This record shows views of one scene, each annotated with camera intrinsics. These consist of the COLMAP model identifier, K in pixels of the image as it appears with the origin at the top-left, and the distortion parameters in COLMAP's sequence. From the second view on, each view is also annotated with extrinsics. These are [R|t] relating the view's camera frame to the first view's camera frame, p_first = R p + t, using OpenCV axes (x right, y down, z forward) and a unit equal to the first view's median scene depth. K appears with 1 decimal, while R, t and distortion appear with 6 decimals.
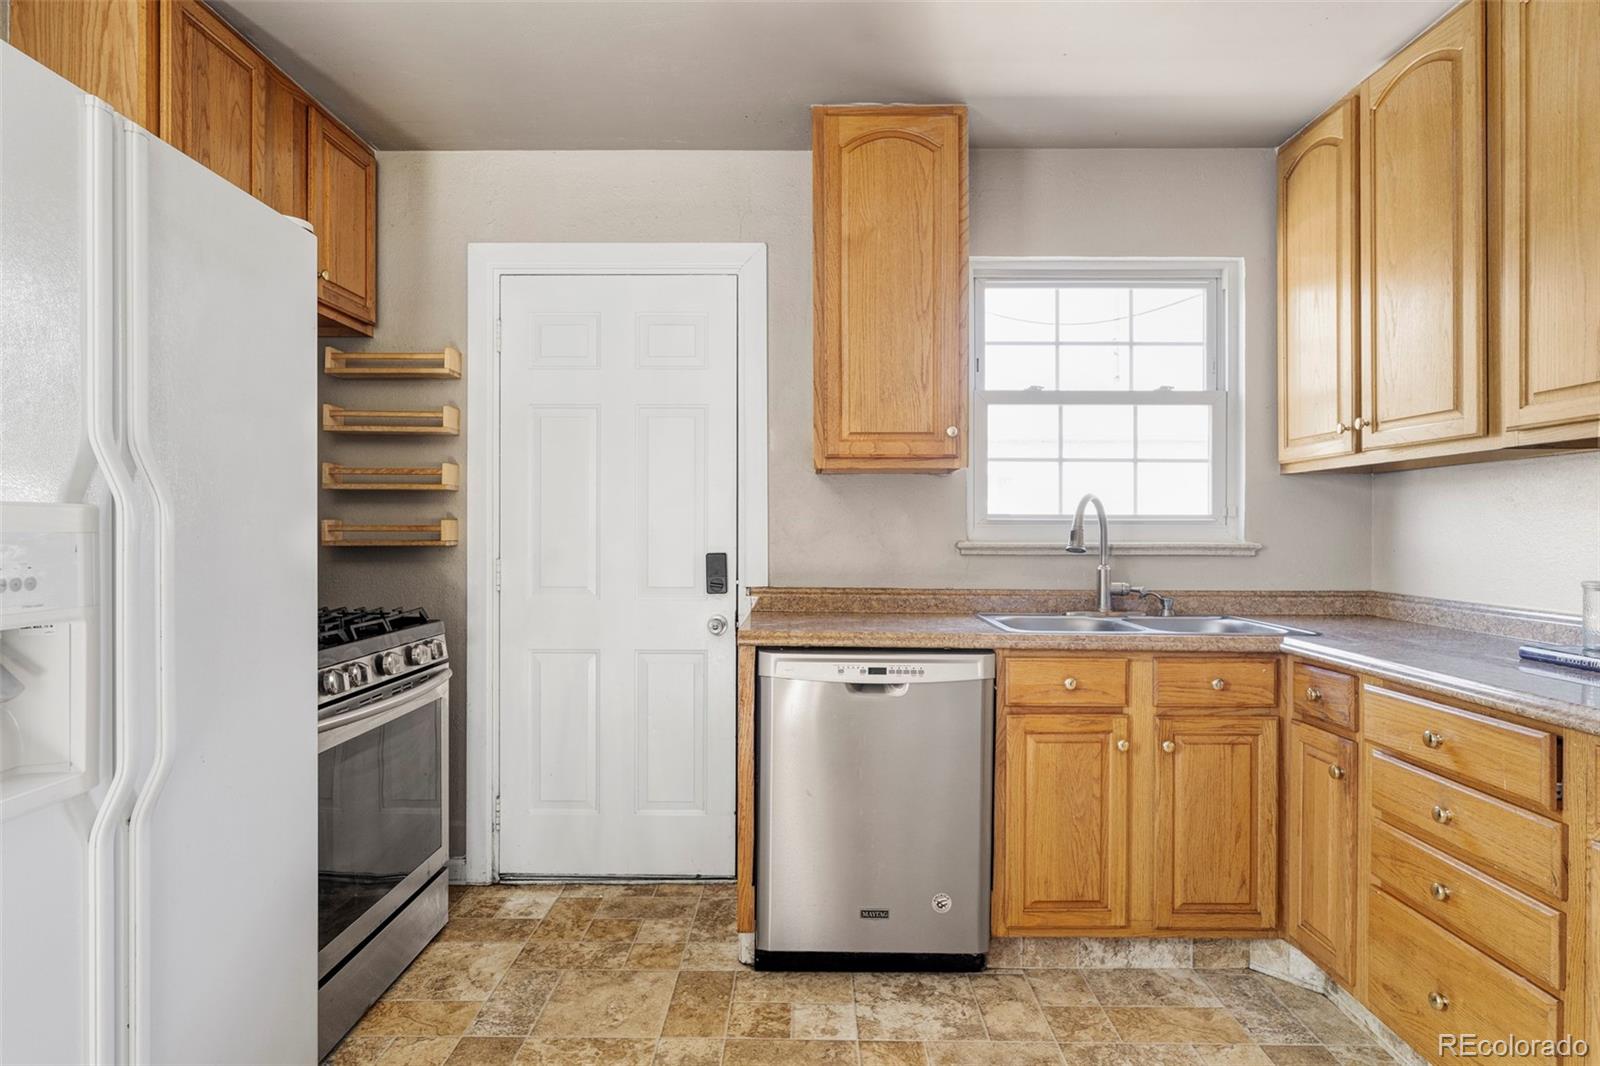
lens RADIAL K [[870.2, 0, 802.6], [0, 870.2, 532.5], [0, 0, 1]] dist [-0.007441, 0.003062]
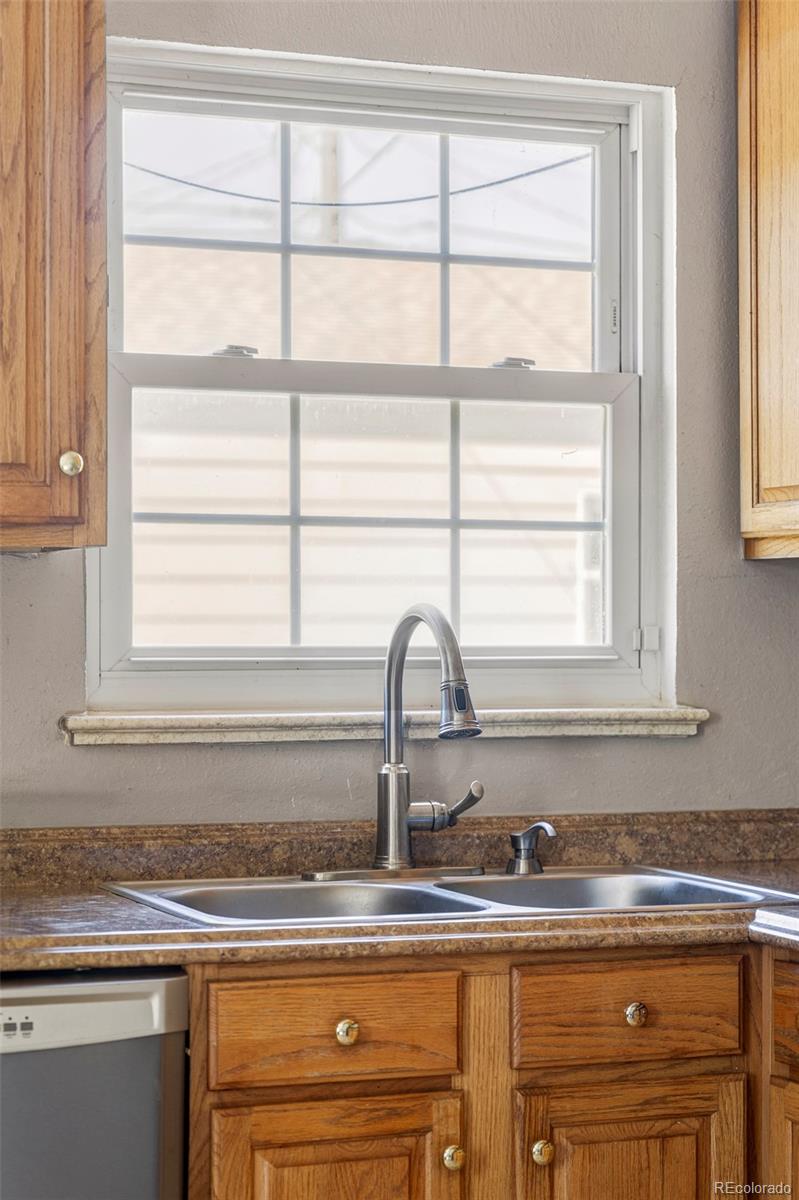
lens RADIAL K [[2576.8, 0, 430.4], [0, 2576.8, 622.5], [0, 0, 1]] dist [0.031557, 0.000000]
pose [[0.925500, -0.001295, 0.378745, -0.158540], [0.002920, 0.999989, -0.003717, -0.035110], [-0.378736, 0.004546, 0.925494, -0.264426]]
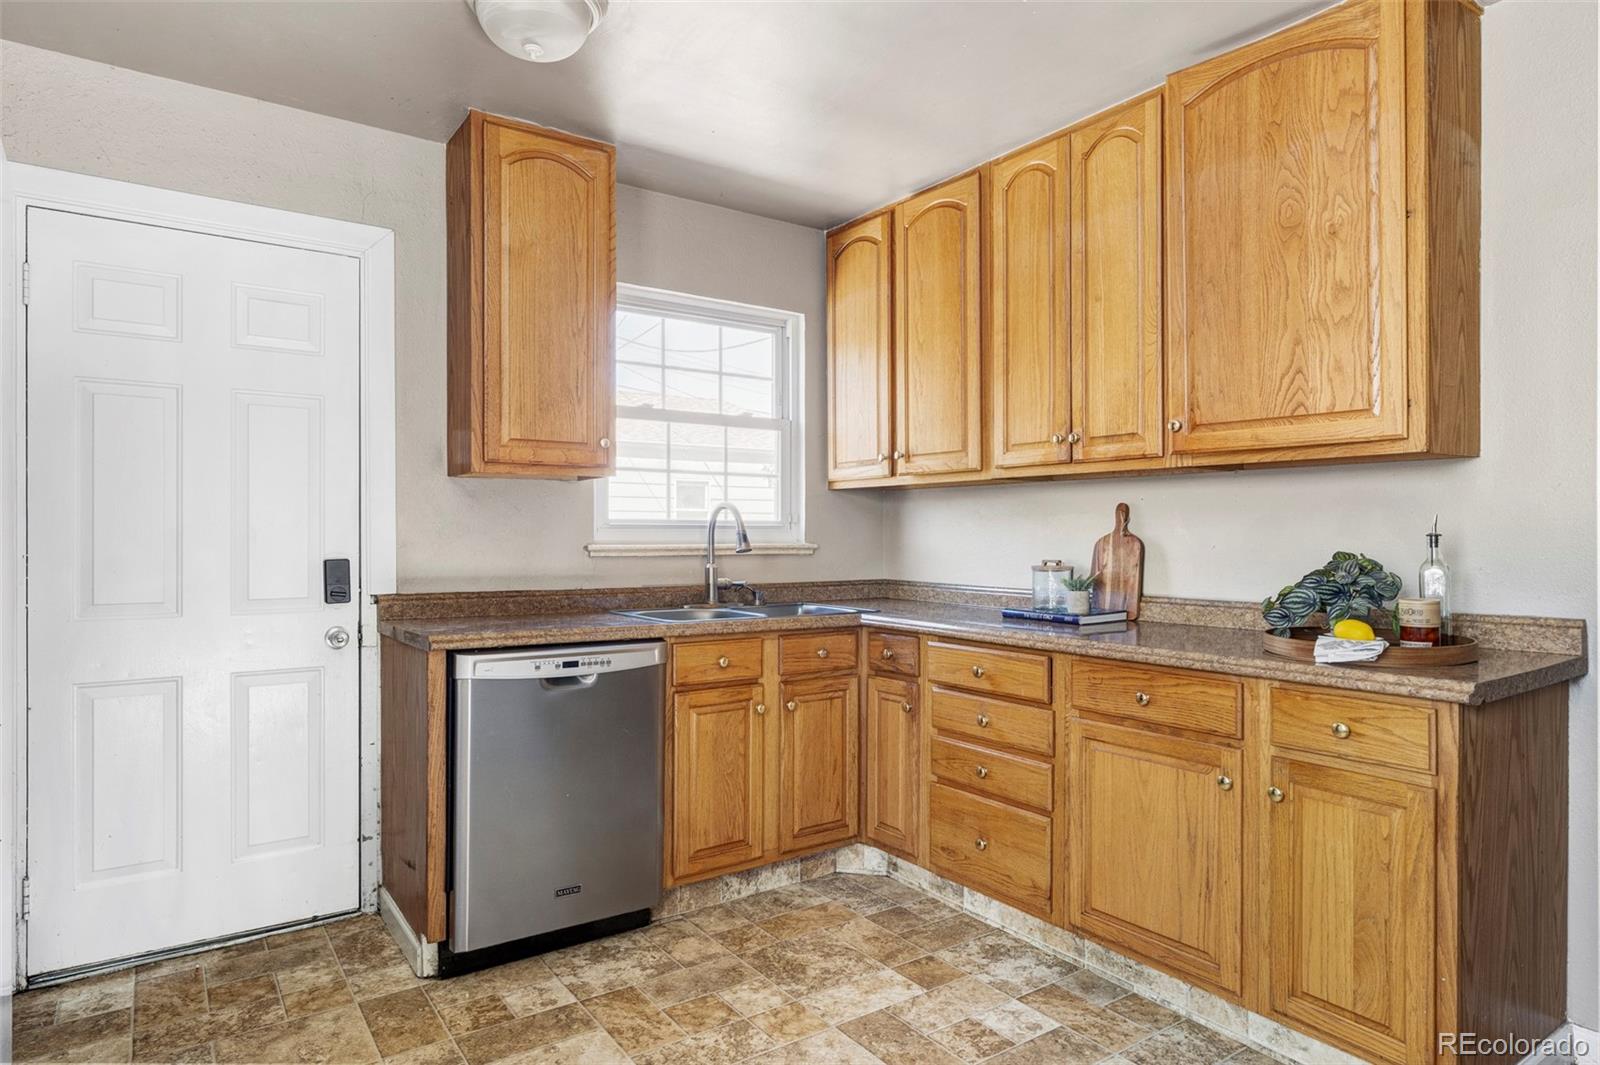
lens RADIAL K [[939.6, 0, 805.1], [0, 939.6, 536.1], [0, 0, 1]] dist [-0.003943, 0.001298]
pose [[0.808174, -0.002157, 0.588940, -0.345870], [0.002309, 0.999997, 0.000495, 0.000092], [-0.588940, 0.000960, 0.808176, -0.105636]]
